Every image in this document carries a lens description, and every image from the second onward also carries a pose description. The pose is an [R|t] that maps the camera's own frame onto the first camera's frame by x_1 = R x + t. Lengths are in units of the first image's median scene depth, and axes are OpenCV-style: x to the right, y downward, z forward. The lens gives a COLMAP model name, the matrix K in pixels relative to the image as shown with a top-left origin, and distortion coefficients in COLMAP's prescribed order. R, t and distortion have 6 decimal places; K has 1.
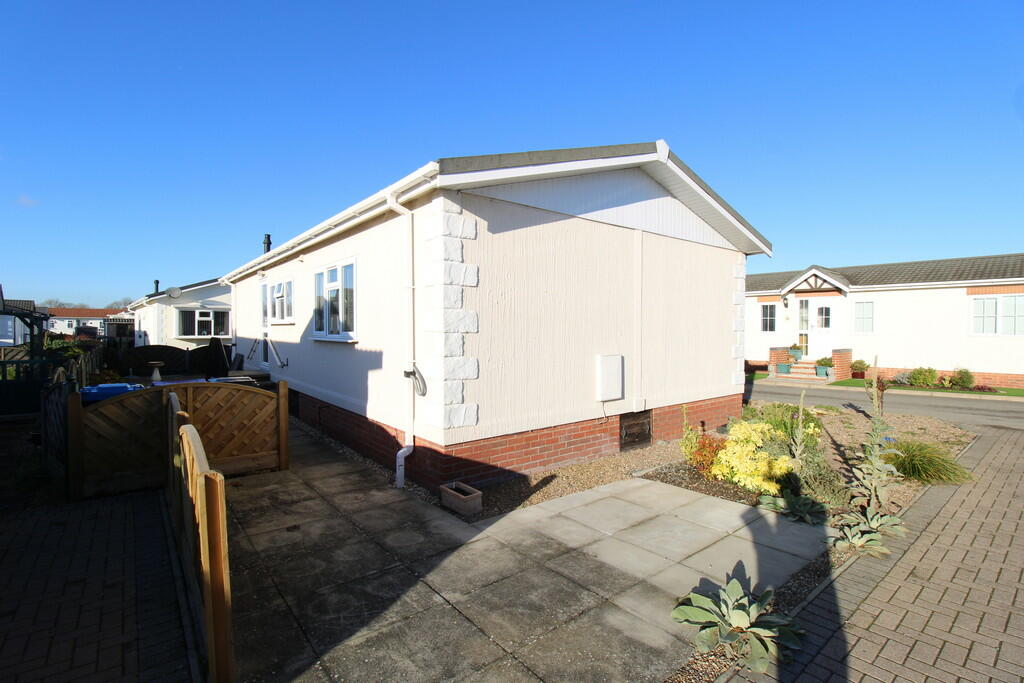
lens RADIAL K [[477.2, 0, 514.8], [0, 477.2, 334.3], [0, 0, 1]] dist [-0.002750, -0.001269]
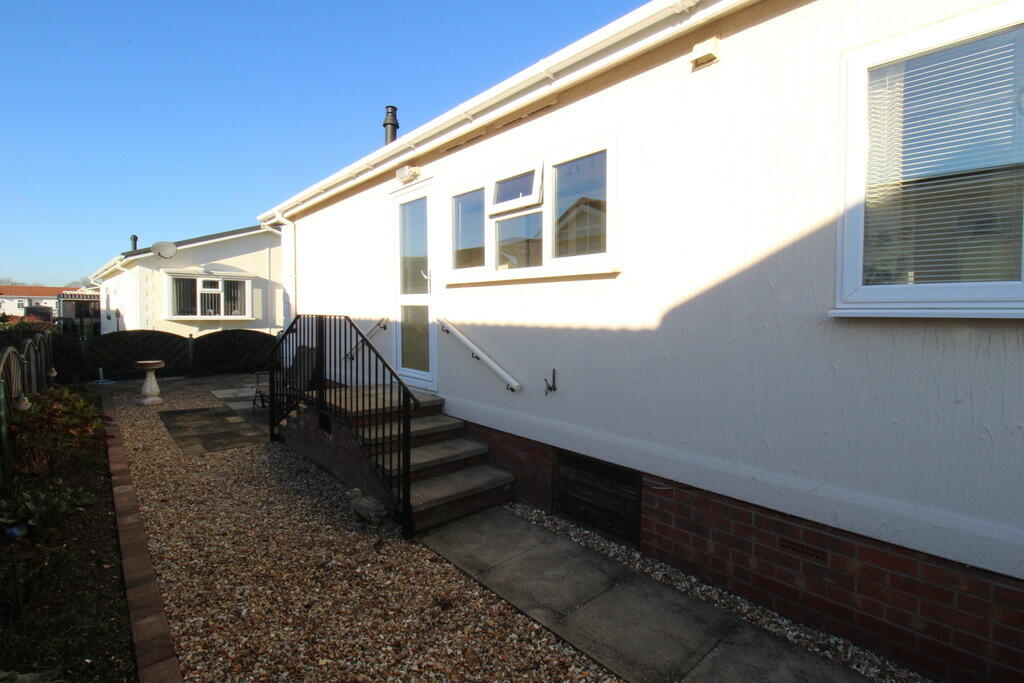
lens RADIAL K [[478.7, 0, 512.0], [0, 478.7, 341.5], [0, 0, 1]] dist [0.000406, -0.000006]
pose [[0.999139, -0.009053, 0.040493, -0.250145], [0.006584, 0.998134, 0.060699, 0.000625], [-0.040967, -0.060380, 0.997334, 0.298679]]
